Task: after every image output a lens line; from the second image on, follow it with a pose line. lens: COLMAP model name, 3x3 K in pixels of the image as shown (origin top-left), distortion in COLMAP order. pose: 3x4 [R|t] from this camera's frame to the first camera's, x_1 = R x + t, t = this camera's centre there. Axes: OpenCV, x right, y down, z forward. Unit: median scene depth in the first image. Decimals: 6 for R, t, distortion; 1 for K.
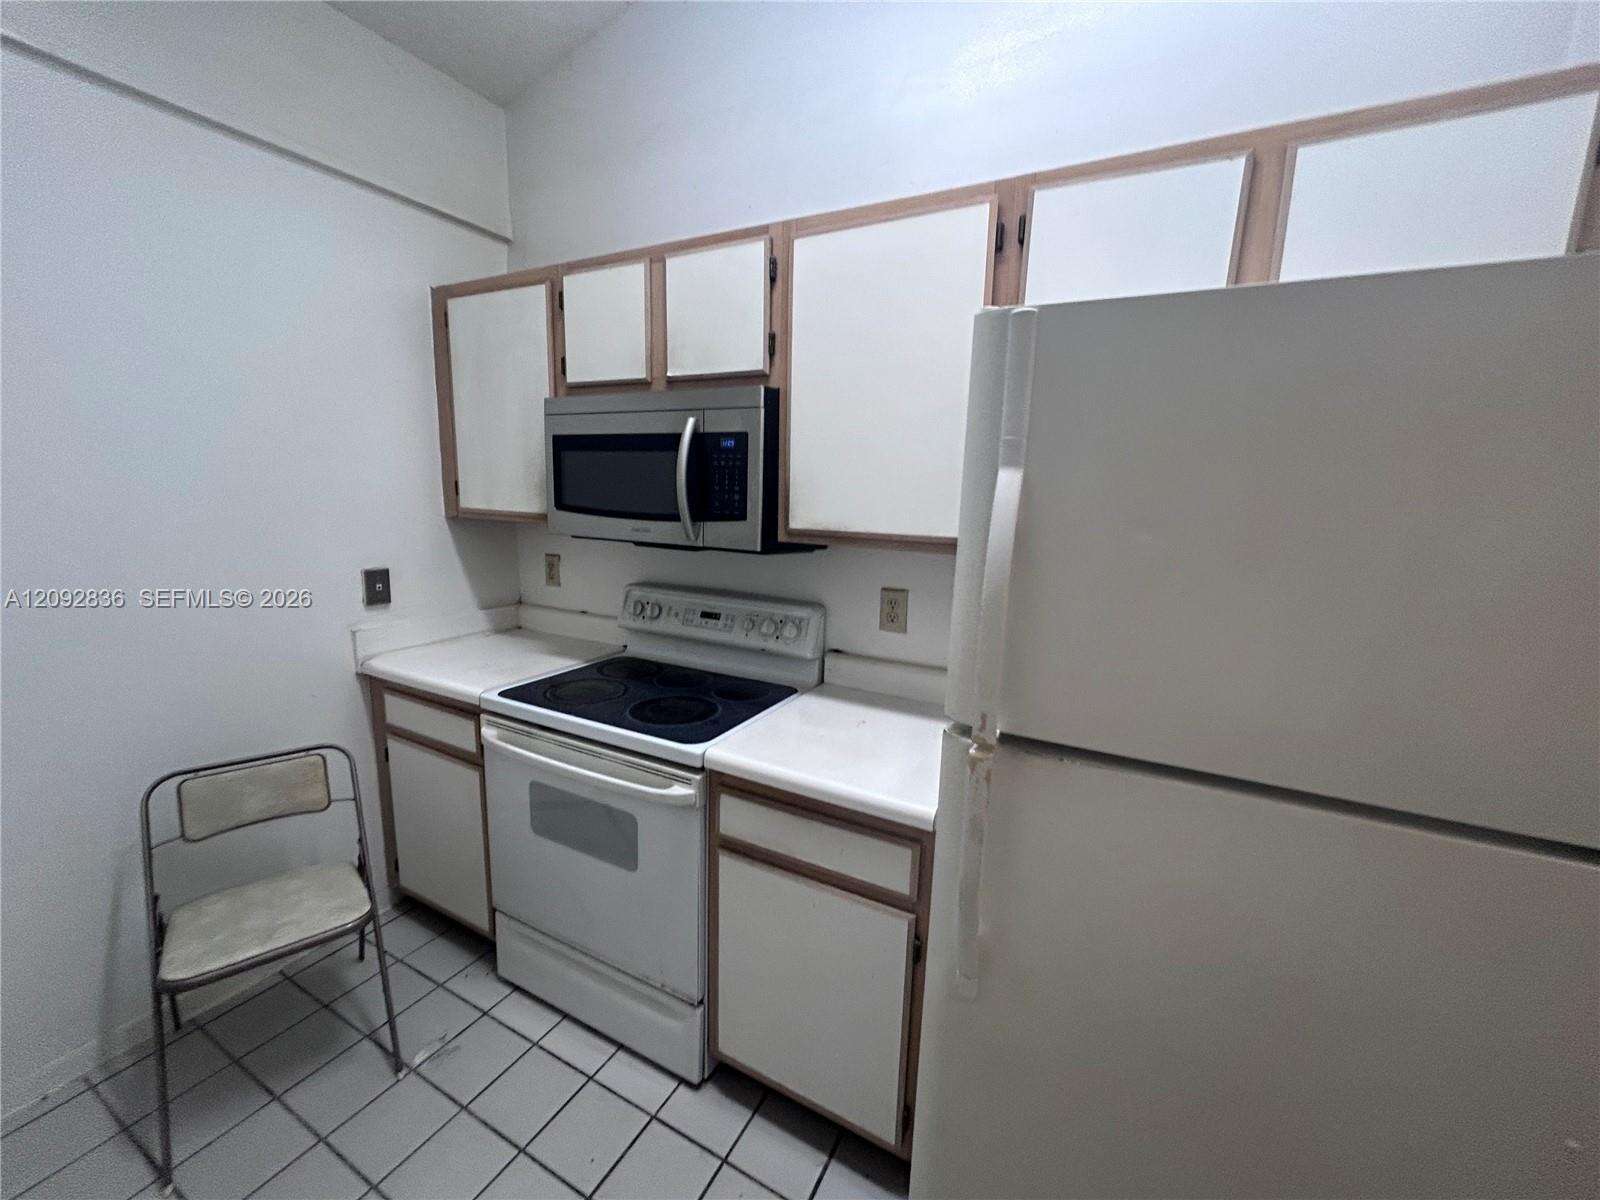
lens RADIAL K [[646.1, 0, 800.0], [0, 646.1, 600.0], [0, 0, 1]] dist [0.000705, -0.000085]
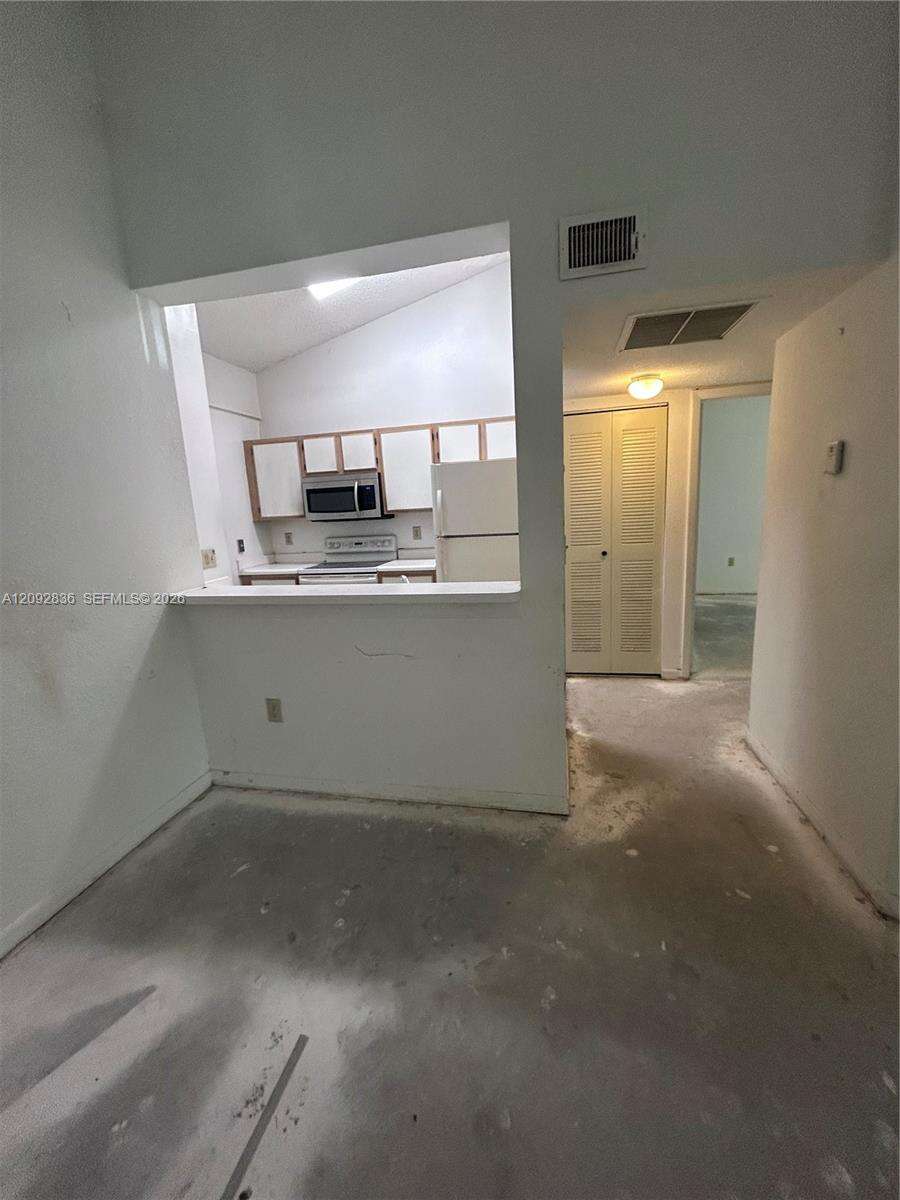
lens RADIAL K [[484.6, 0, 450.0], [0, 484.6, 600.0], [0, 0, 1]] dist [0.000705, -0.000085]
pose [[0.956853, -0.130269, 0.259737, -0.412823], [0.126469, 0.991475, 0.031364, 0.317265], [-0.261608, 0.002838, 0.965170, -1.572140]]
